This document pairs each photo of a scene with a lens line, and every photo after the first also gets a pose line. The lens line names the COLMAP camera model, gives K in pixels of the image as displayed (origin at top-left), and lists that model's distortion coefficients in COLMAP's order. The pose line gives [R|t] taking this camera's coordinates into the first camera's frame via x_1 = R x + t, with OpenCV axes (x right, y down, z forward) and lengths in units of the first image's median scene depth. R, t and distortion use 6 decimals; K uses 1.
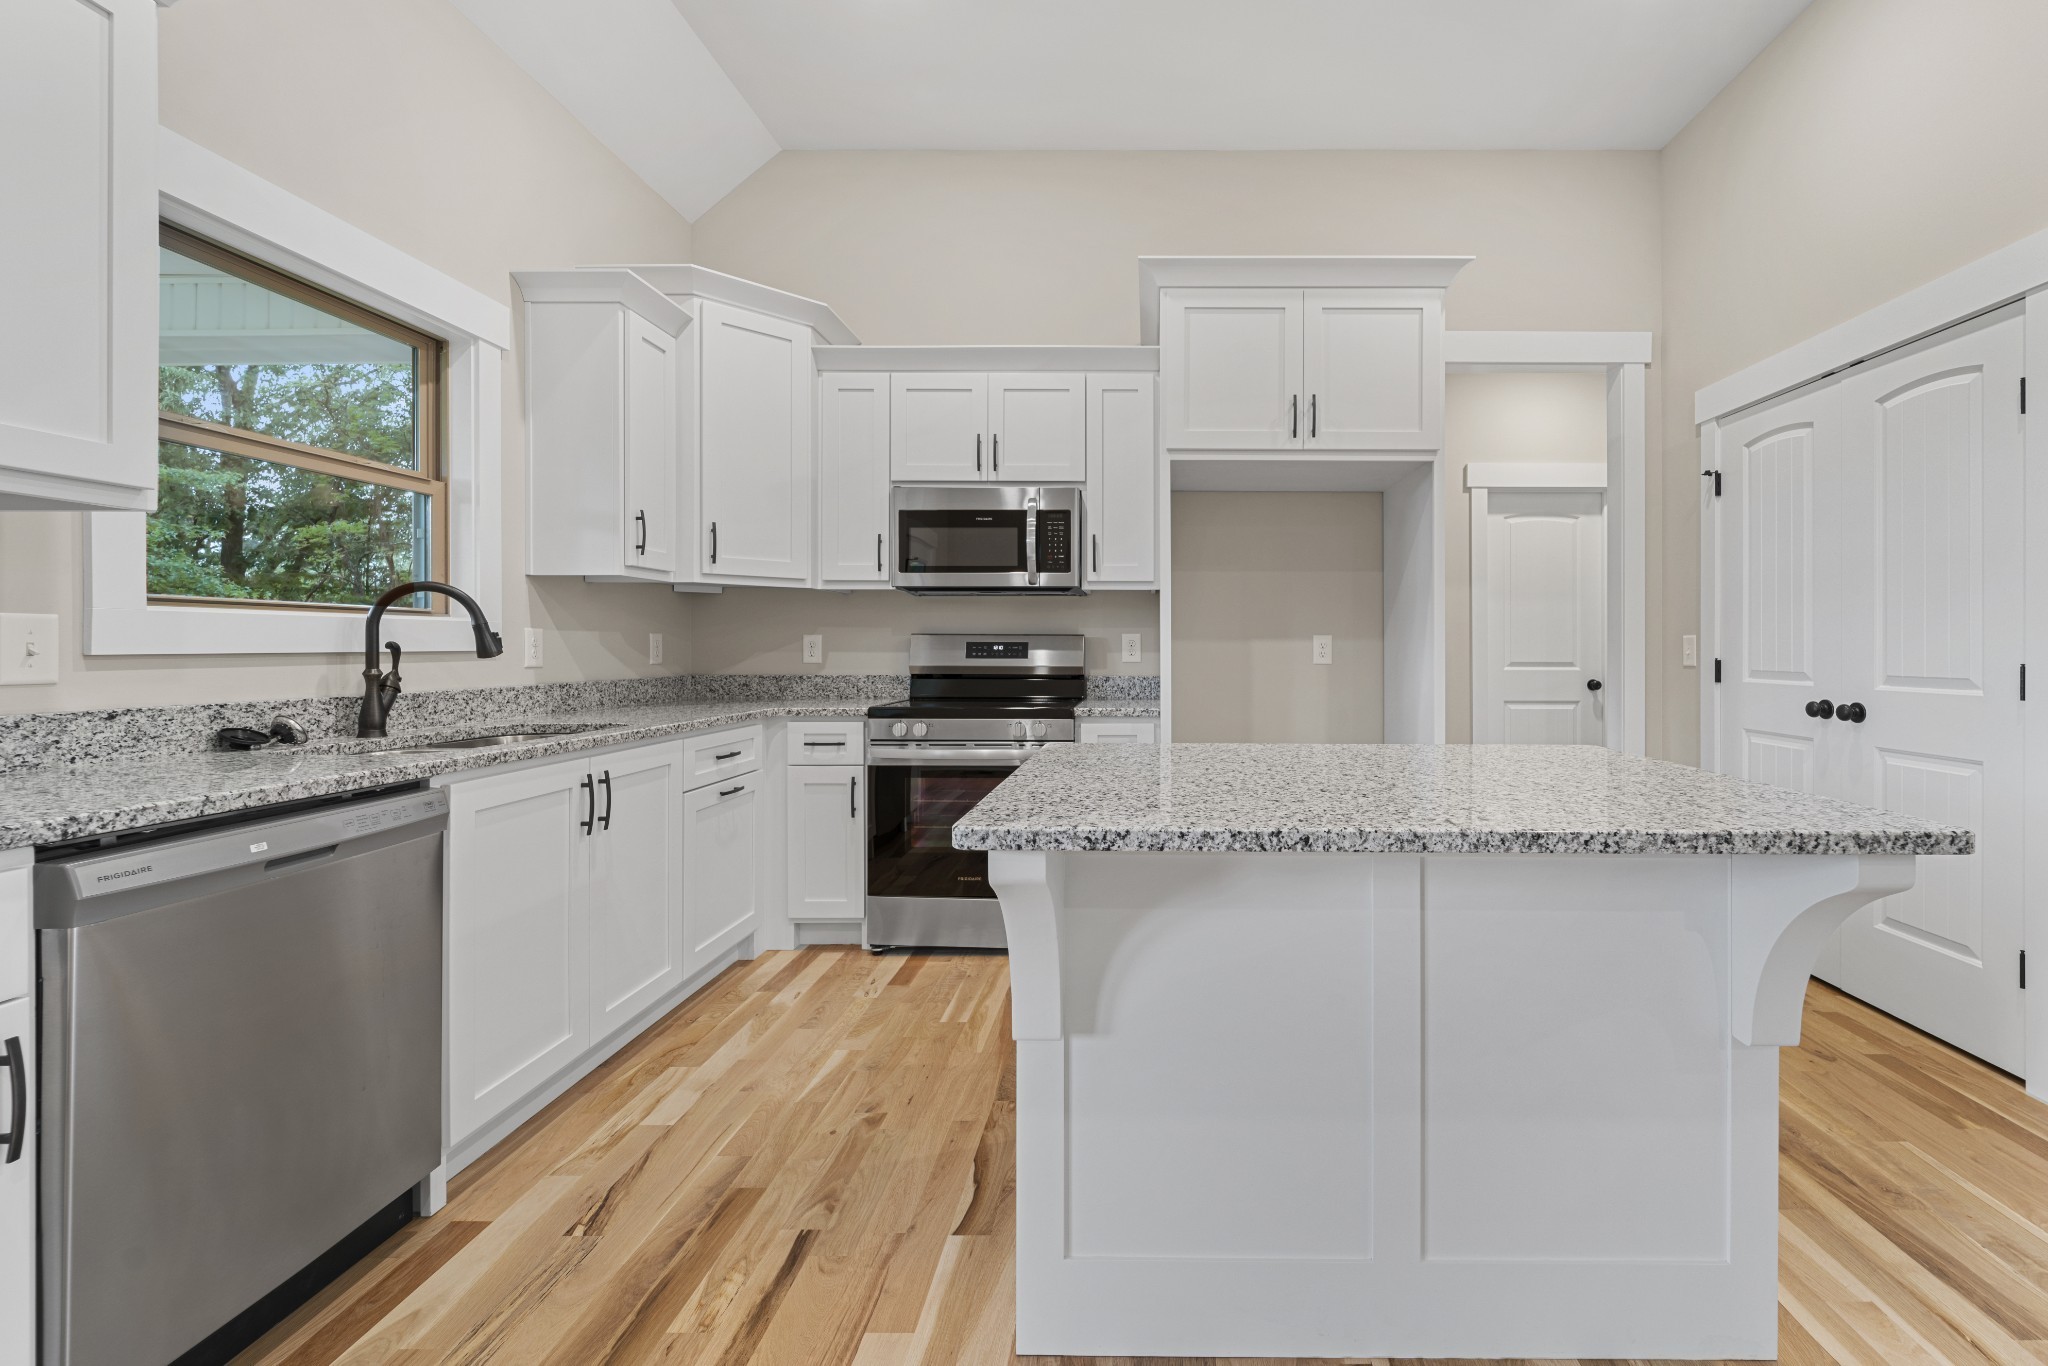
lens RADIAL K [[870.5, 0, 1149.7], [0, 870.5, 641.5], [0, 0, 1]] dist [0.000810, -0.000807]
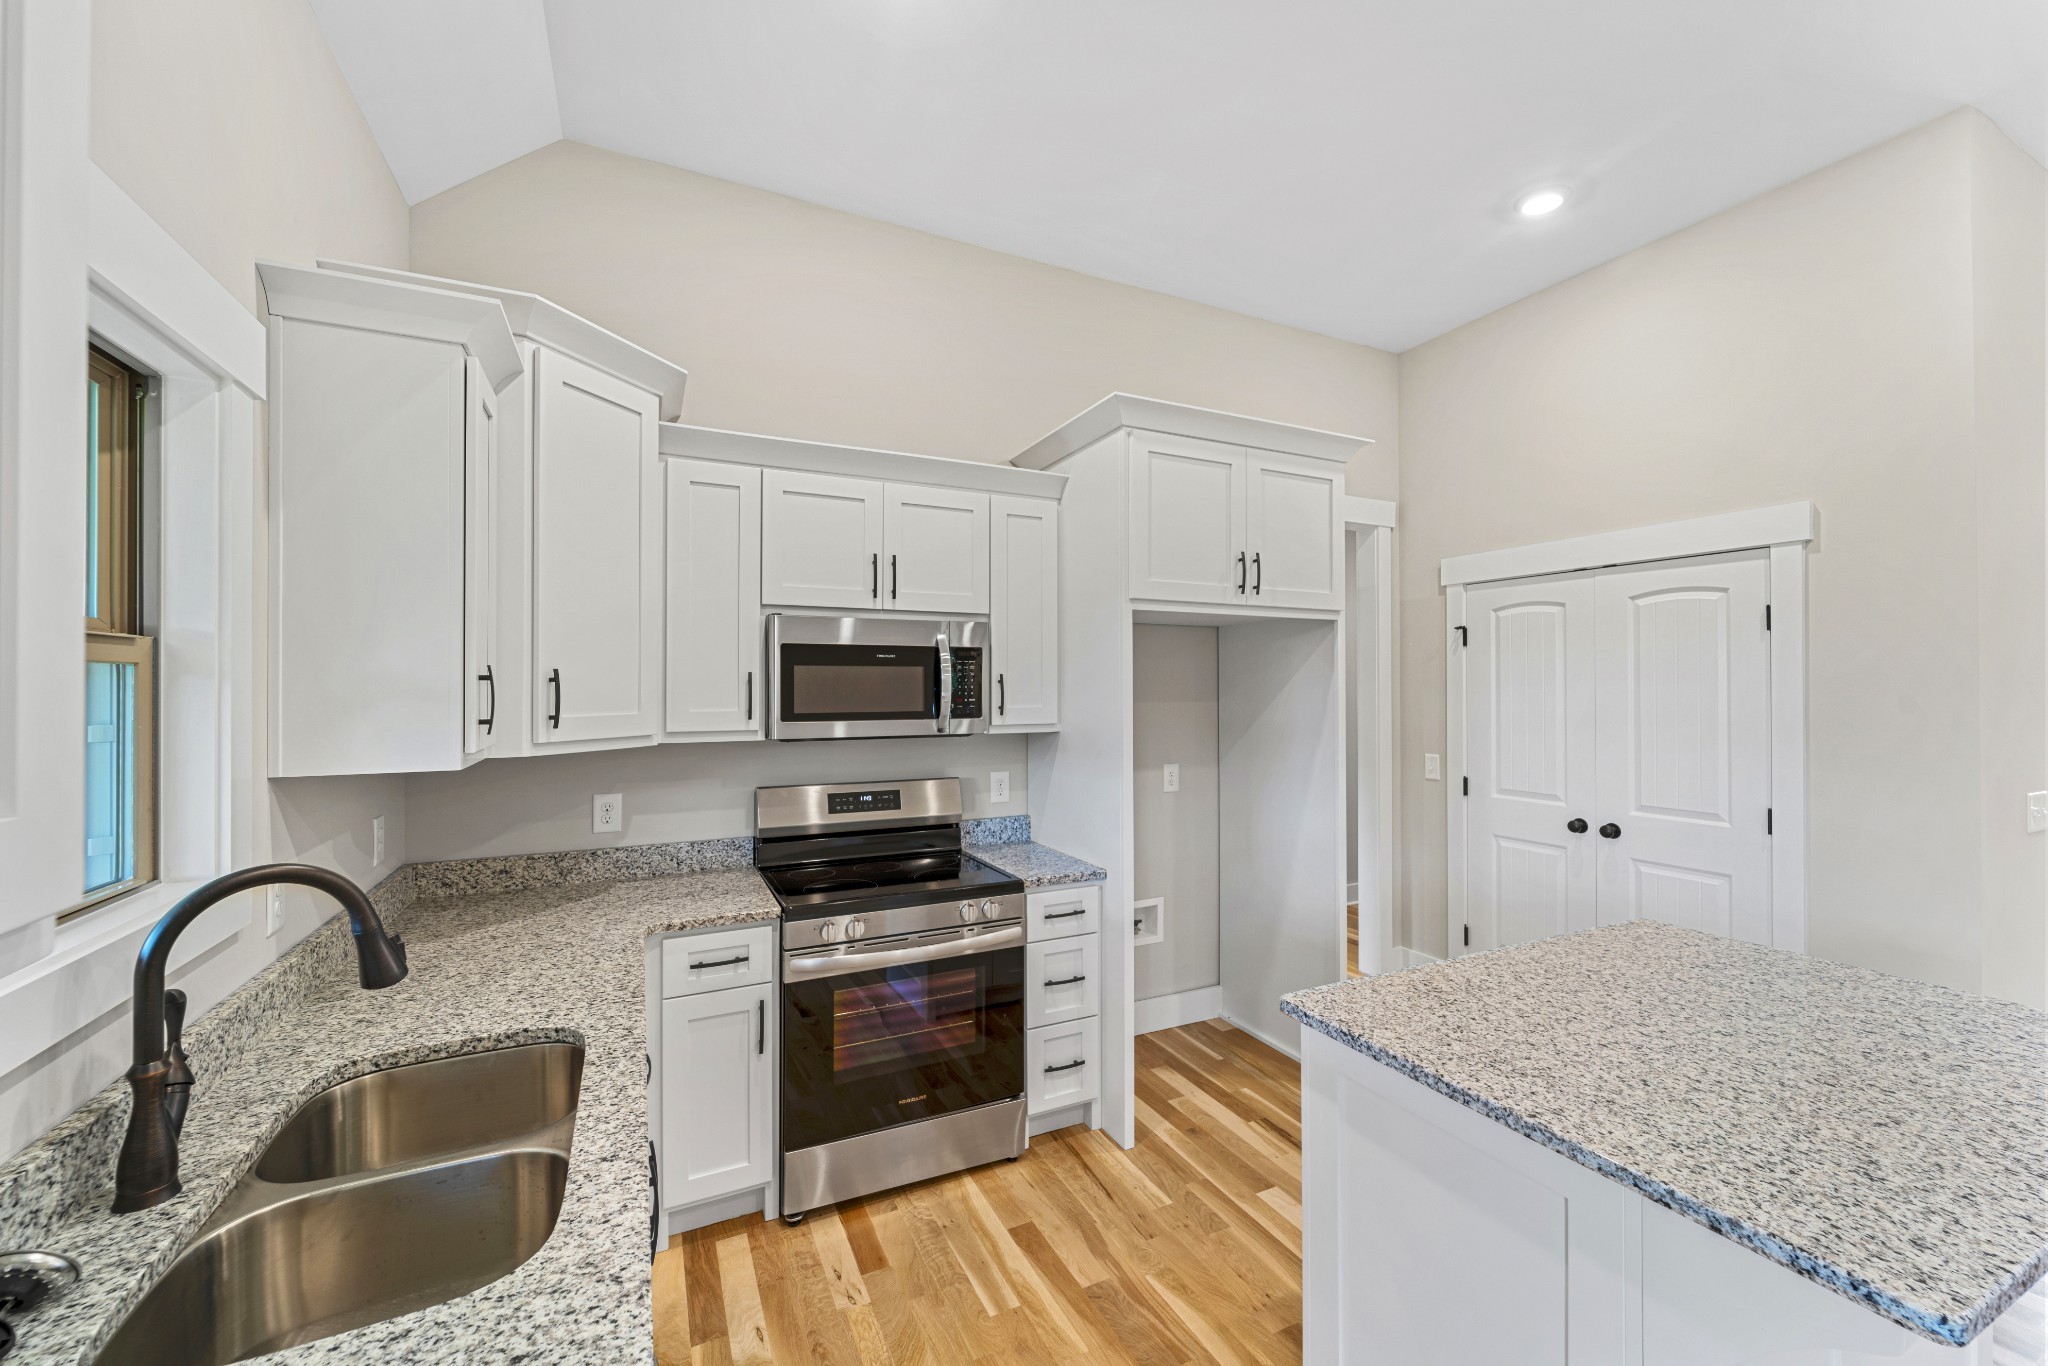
lens RADIAL K [[815.3, 0, 1044.4], [0, 815.3, 674.6], [0, 0, 1]] dist [-0.001516, -0.000406]
pose [[0.893498, 0.003144, 0.449056, -0.479205], [0.000876, 0.999961, -0.008745, -0.136065], [-0.449067, 0.008207, 0.893461, 0.264767]]
